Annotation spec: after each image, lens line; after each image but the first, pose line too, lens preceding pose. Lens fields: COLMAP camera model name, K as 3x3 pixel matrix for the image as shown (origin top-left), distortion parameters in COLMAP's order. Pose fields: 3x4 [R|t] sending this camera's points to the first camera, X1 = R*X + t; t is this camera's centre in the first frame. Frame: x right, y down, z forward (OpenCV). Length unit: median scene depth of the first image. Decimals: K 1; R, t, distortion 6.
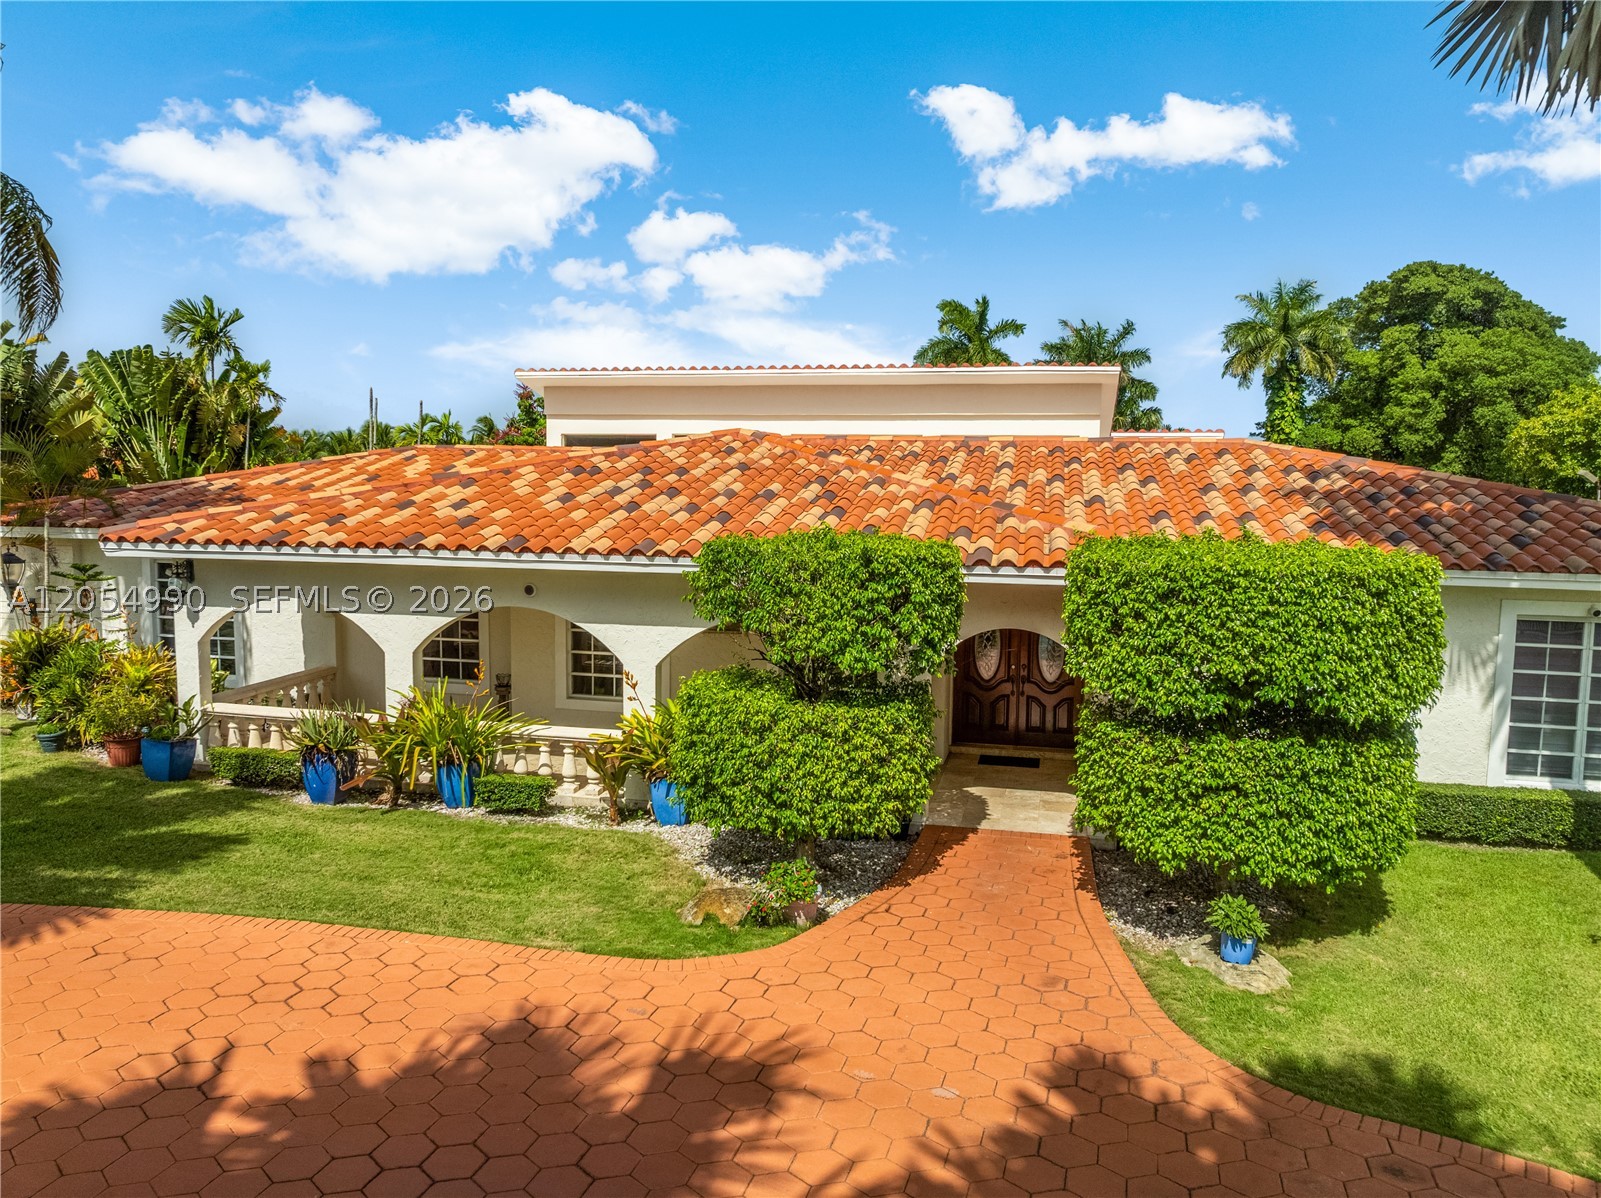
lens RADIAL K [[1127.0, 0, 804.8], [0, 1127.0, 599.0], [0, 0, 1]] dist [-0.042619, 0.004394]
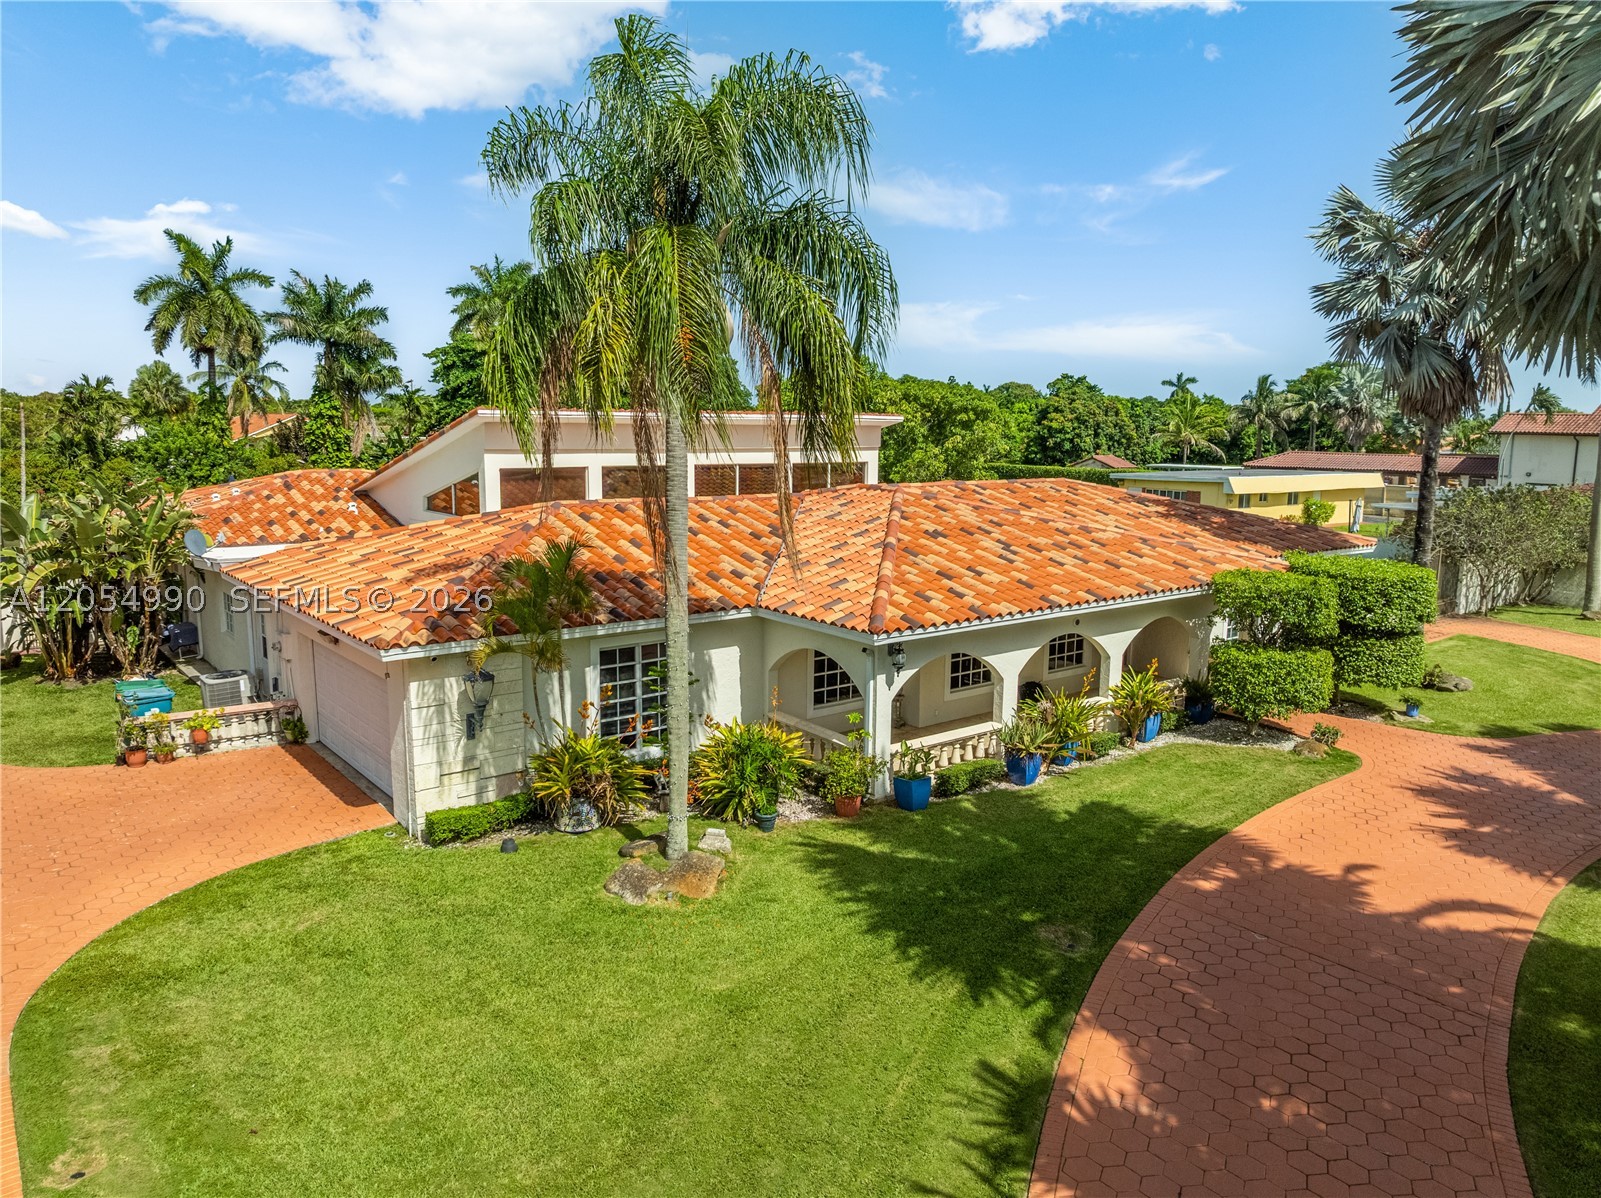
lens RADIAL K [[1112.6, 0, 800.5], [0, 1112.6, 599.0], [0, 0, 1]] dist [0.004072, 0.003870]
pose [[0.620737, -0.134415, 0.772411, -1.637277], [0.075159, 0.990859, 0.112029, -0.240517], [-0.780408, -0.011487, 0.625165, 0.267915]]
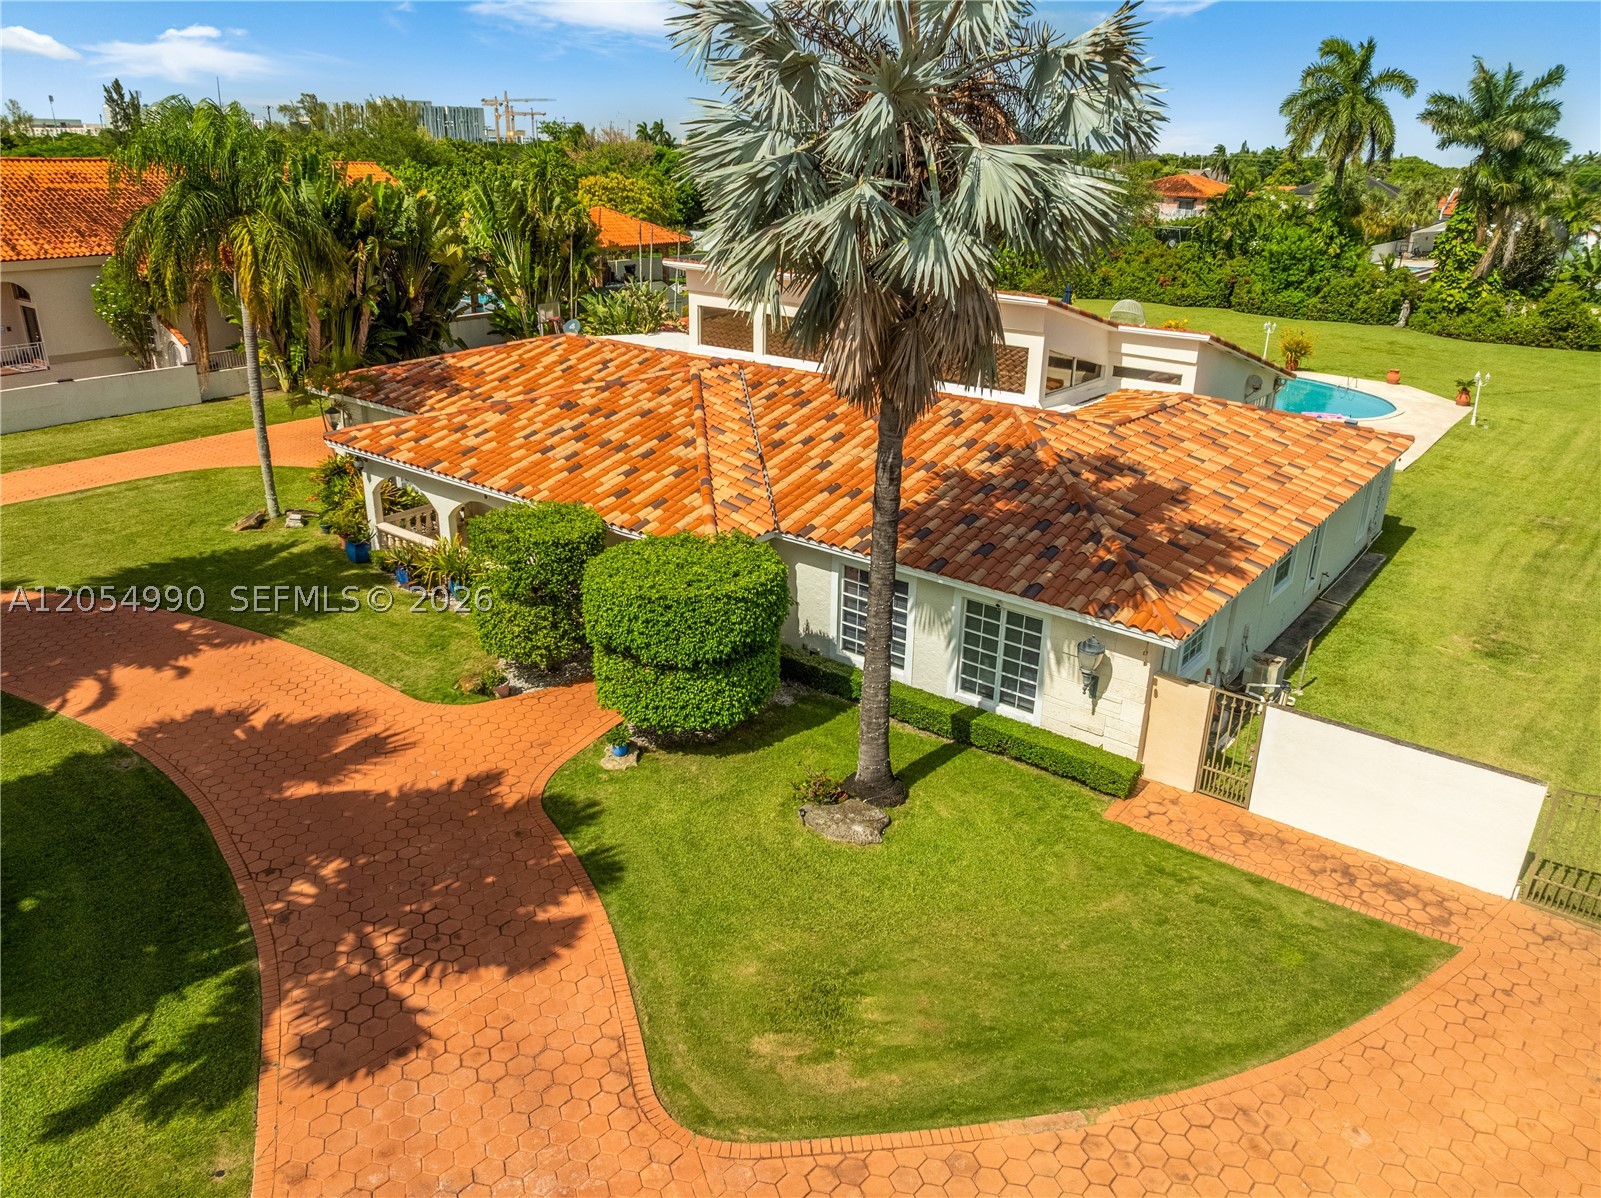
lens RADIAL K [[1127.0, 0, 804.8], [0, 1127.0, 599.0], [0, 0, 1]] dist [-0.042619, 0.004394]
pose [[0.907487, 0.160900, -0.388045, 0.937893], [-0.049330, 0.958165, 0.281932, -0.374326], [0.417174, -0.236708, 0.877460, -0.444762]]
